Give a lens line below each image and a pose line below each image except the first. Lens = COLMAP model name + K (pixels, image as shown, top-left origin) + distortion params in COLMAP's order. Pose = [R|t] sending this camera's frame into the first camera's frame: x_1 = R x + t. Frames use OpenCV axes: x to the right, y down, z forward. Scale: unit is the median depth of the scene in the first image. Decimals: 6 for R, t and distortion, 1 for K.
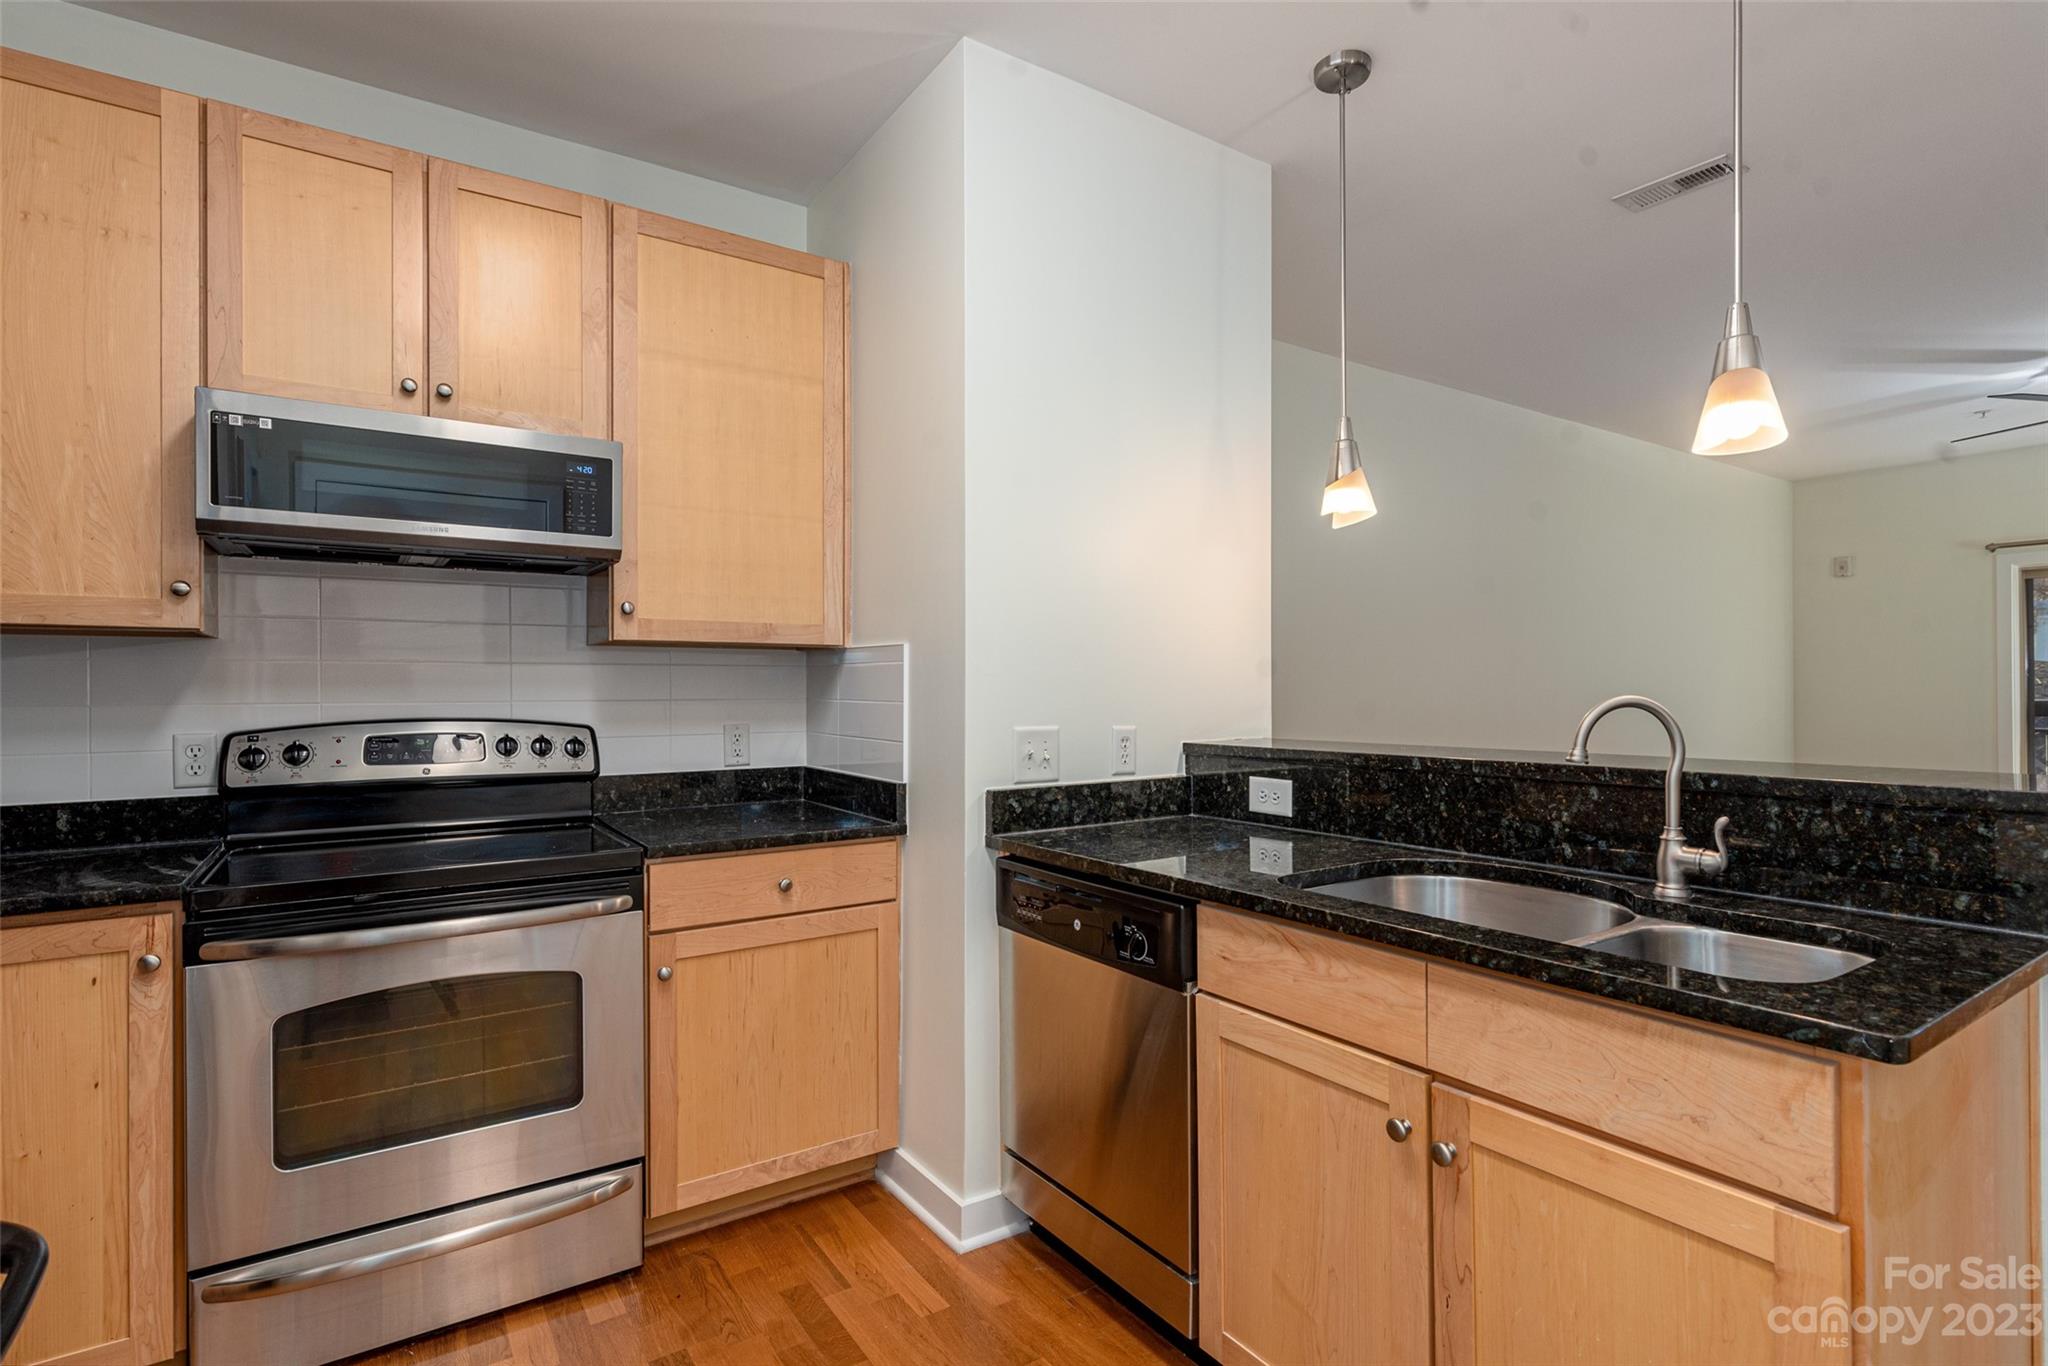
lens RADIAL K [[999.7, 0, 1018.9], [0, 999.7, 685.7], [0, 0, 1]] dist [0.002763, -0.000318]
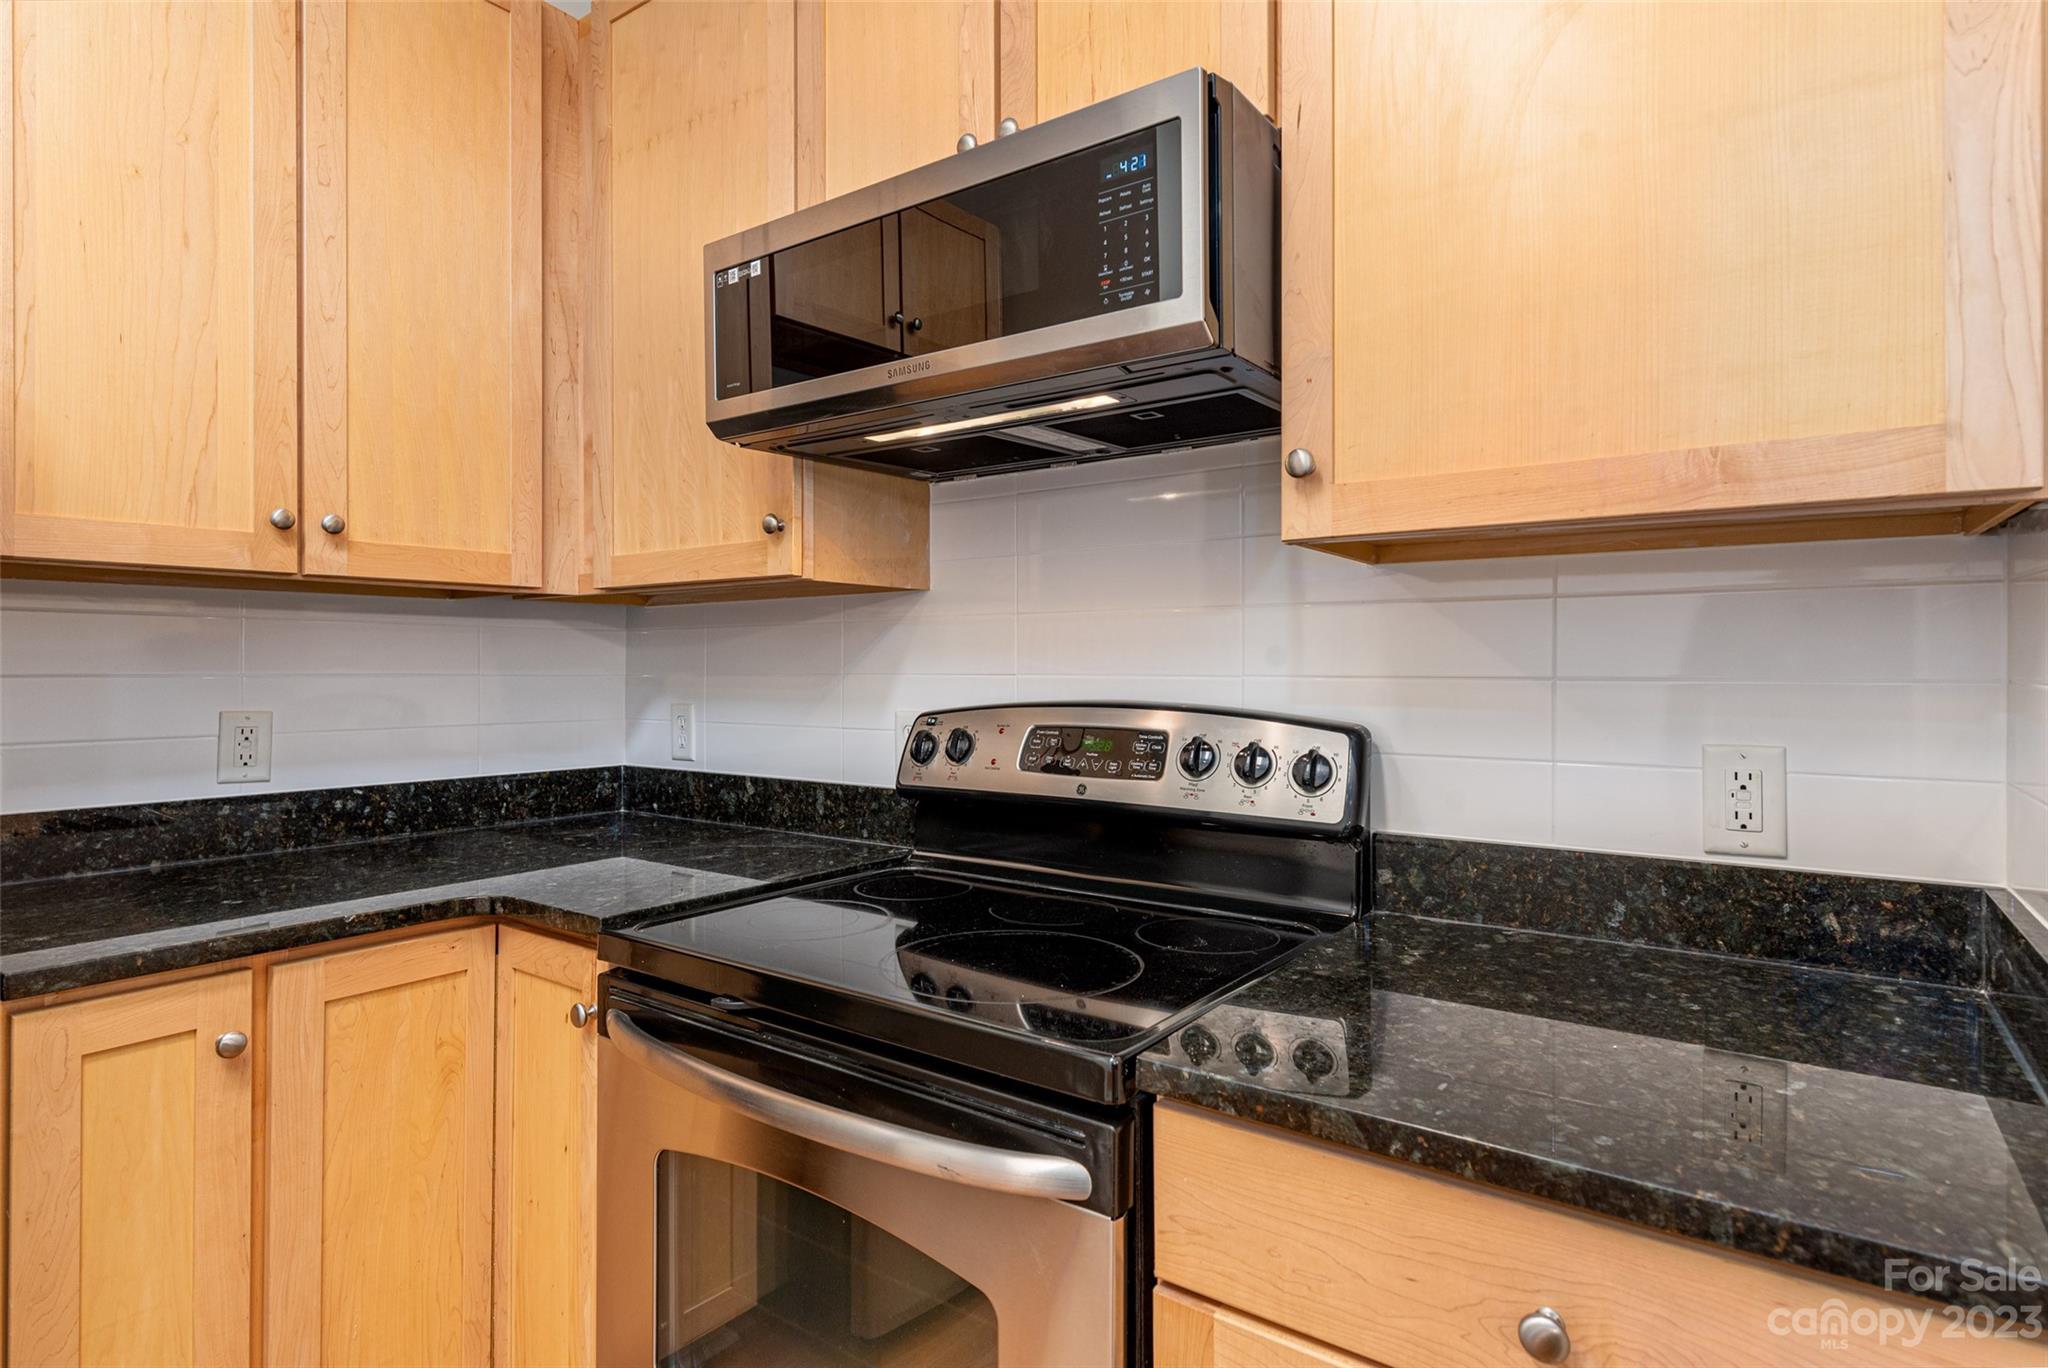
lens RADIAL K [[1055.4, 0, 1019.8], [0, 1055.4, 670.8], [0, 0, 1]] dist [-0.005630, -0.000311]
pose [[0.342117, 0.008436, -0.939620, -0.004938], [0.002378, 0.999949, 0.009843, 0.007615], [0.939654, -0.005602, 0.342079, 0.763258]]
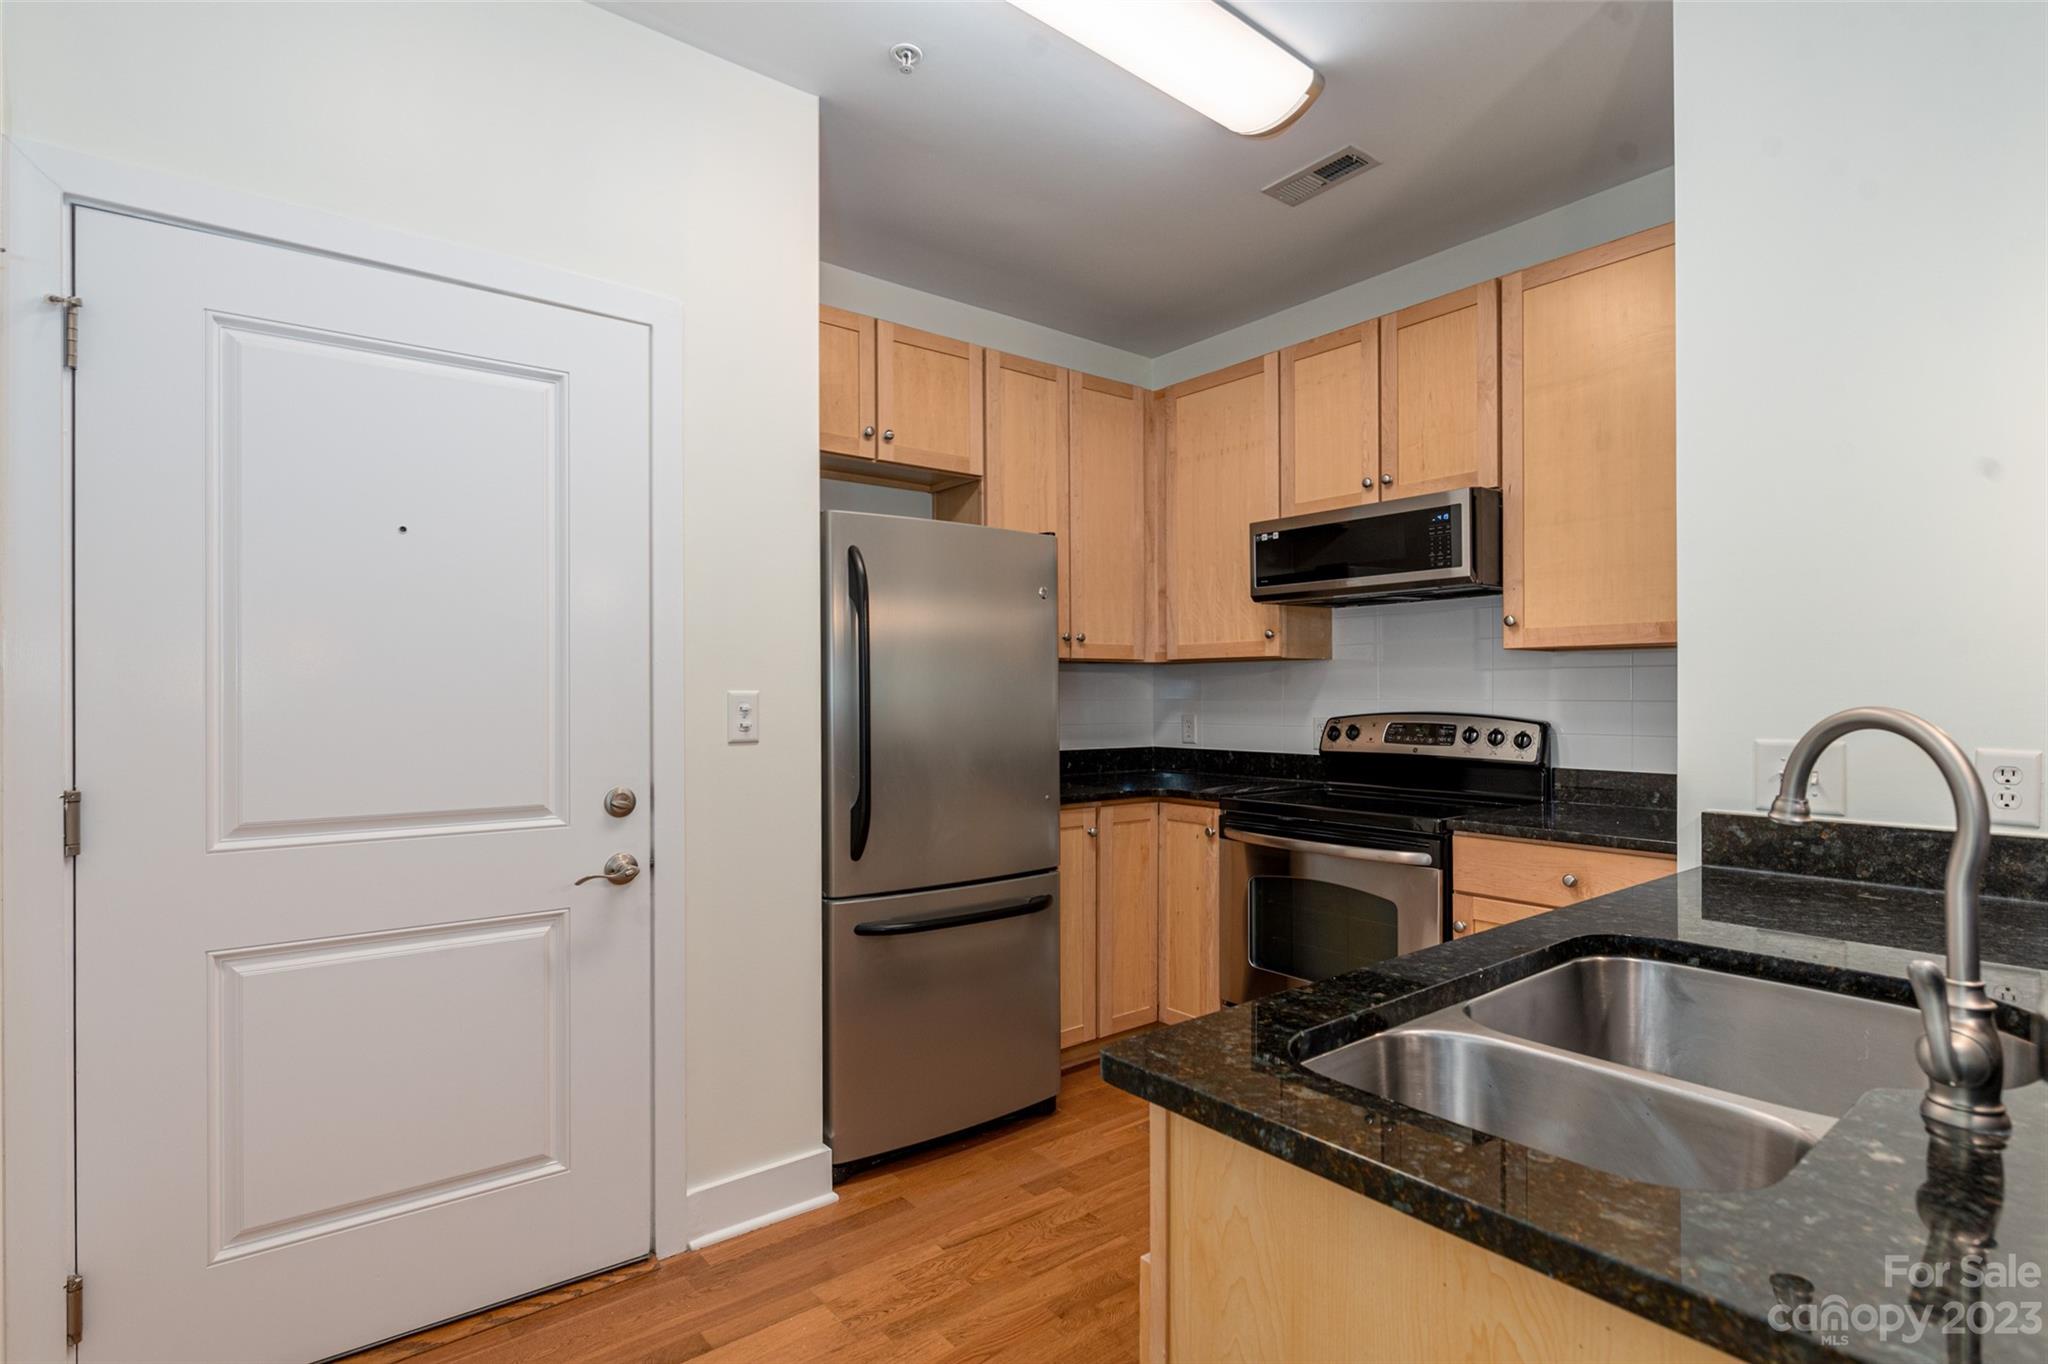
lens RADIAL K [[999.7, 0, 1015.3], [0, 999.7, 691.6], [0, 0, 1]] dist [0.002763, -0.000318]
pose [[0.076545, 0.001956, -0.997064, 0.756357], [0.005762, 0.999981, 0.002404, -0.001428], [0.997049, -0.005929, 0.076532, 0.352958]]
